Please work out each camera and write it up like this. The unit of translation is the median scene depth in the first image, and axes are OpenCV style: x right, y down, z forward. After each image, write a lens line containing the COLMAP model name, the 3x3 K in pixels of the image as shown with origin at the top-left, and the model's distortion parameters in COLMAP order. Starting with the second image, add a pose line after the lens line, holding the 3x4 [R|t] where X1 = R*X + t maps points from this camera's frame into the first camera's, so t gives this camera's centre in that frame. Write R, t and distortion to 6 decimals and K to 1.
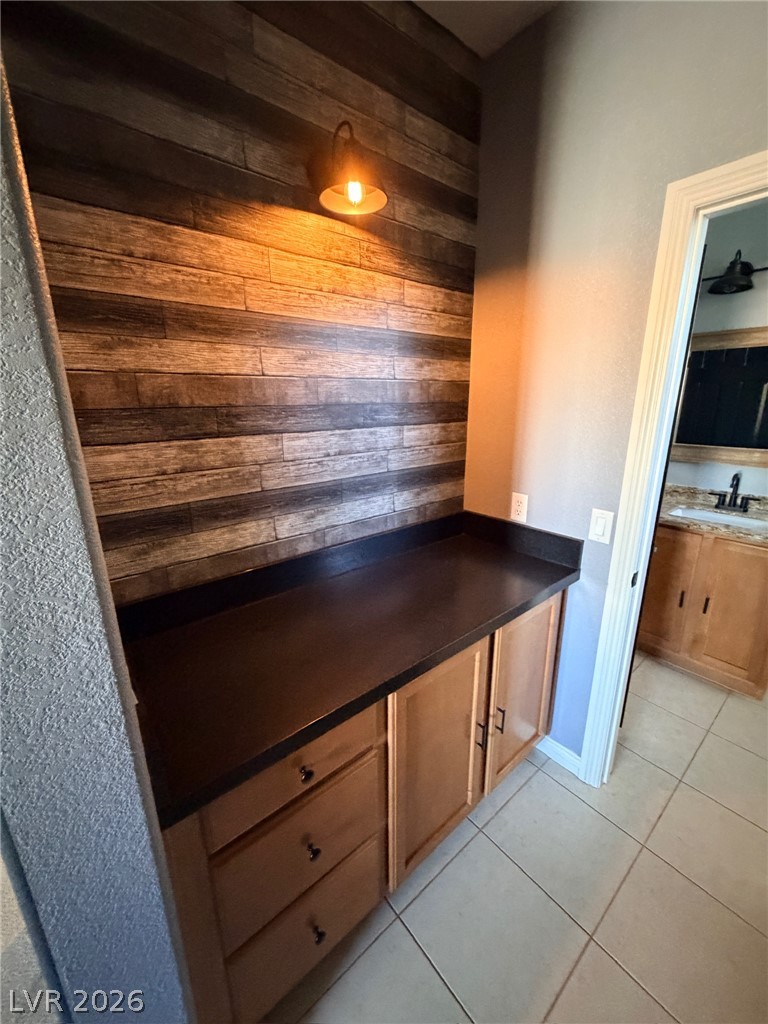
lens RADIAL K [[406.9, 0, 386.1], [0, 406.9, 508.2], [0, 0, 1]] dist [-0.001413, 0.000368]
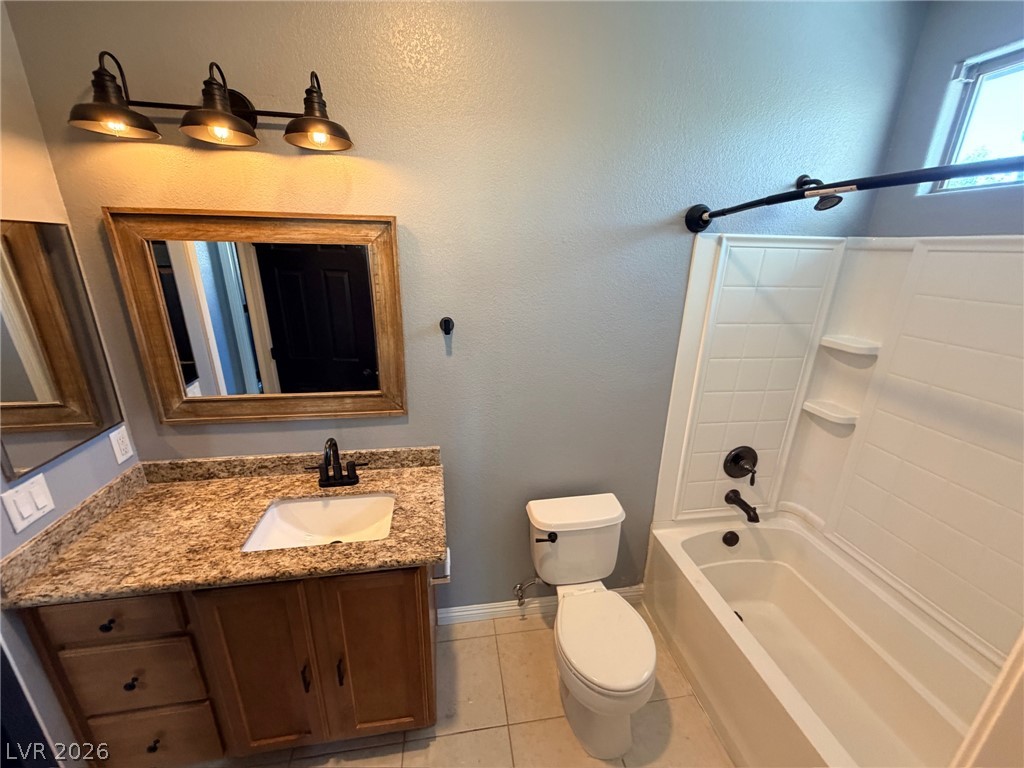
lens RADIAL K [[408.9, 0, 510.1], [0, 408.9, 384.5], [0, 0, 1]] dist [0.000579, -0.000397]
pose [[0.502176, -0.253224, 0.826860, 0.761097], [0.201806, 0.964082, 0.172686, -0.354314], [-0.840889, 0.080146, 0.535241, 0.617595]]
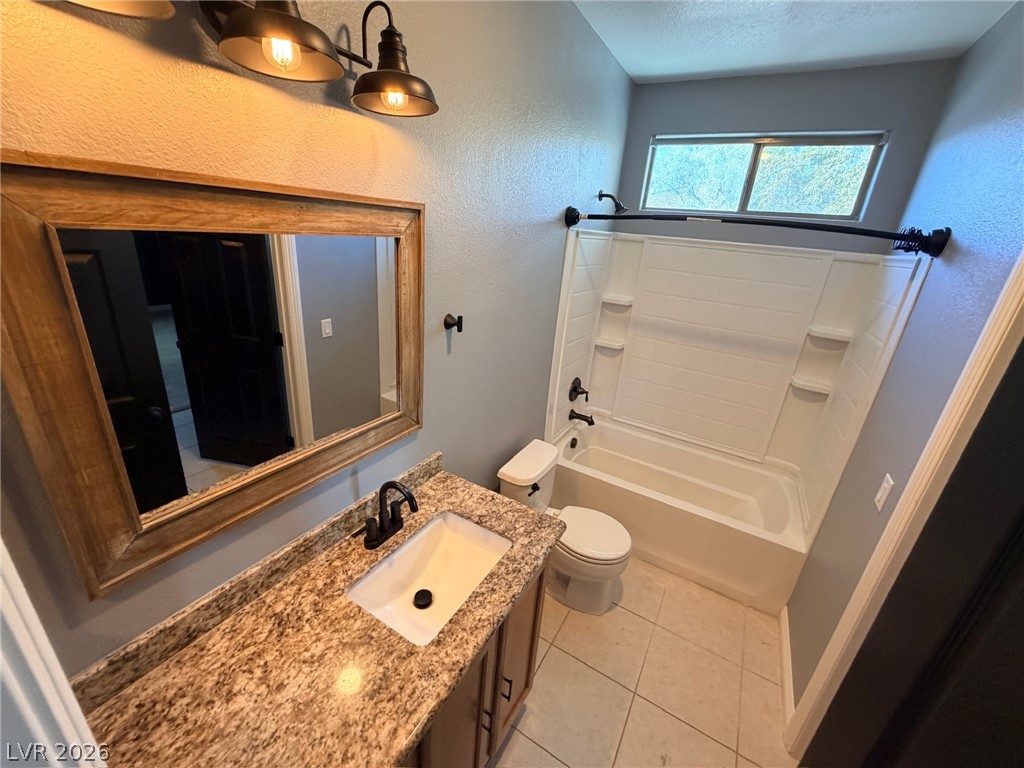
lens RADIAL K [[408.9, 0, 510.1], [0, 408.9, 384.5], [0, 0, 1]] dist [0.000579, -0.000397]
pose [[-0.337799, -0.349814, 0.873797, 0.613598], [0.179391, 0.887422, 0.424619, -0.624687], [-0.923965, 0.300187, -0.237016, 1.487600]]
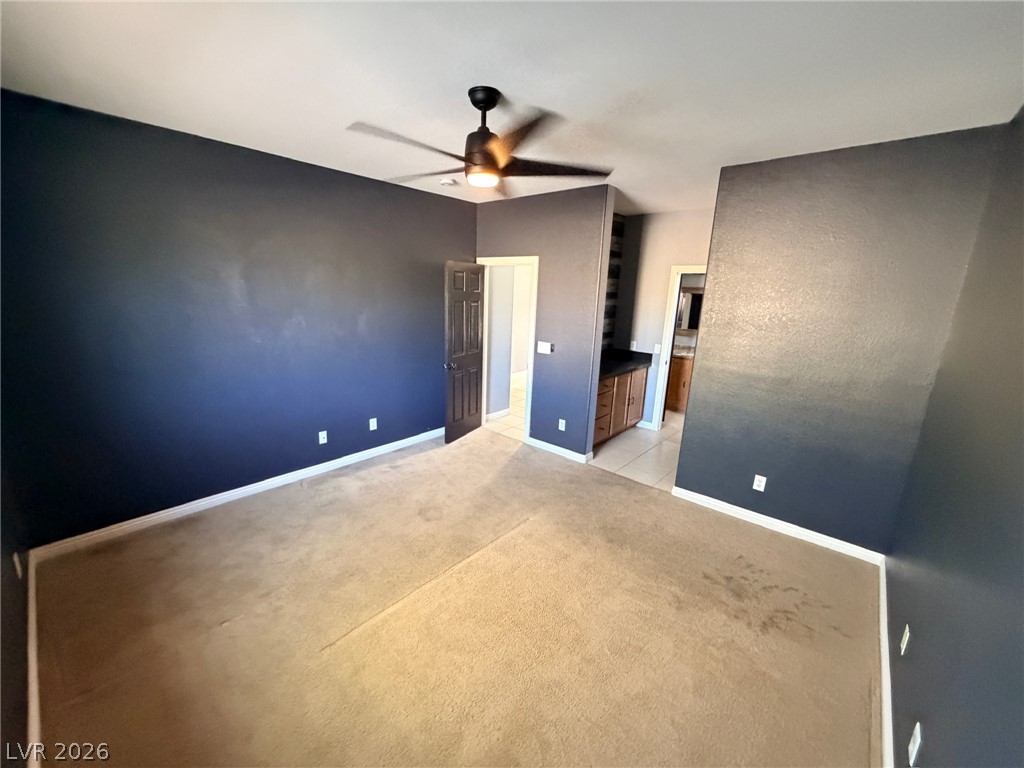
lens RADIAL K [[408.9, 0, 510.1], [0, 408.9, 384.5], [0, 0, 1]] dist [0.000579, -0.000397]
pose [[0.983705, 0.013296, 0.179298, -1.368791], [-0.006066, 0.999148, -0.040812, 0.508412], [-0.179688, 0.039059, 0.982948, -2.256522]]
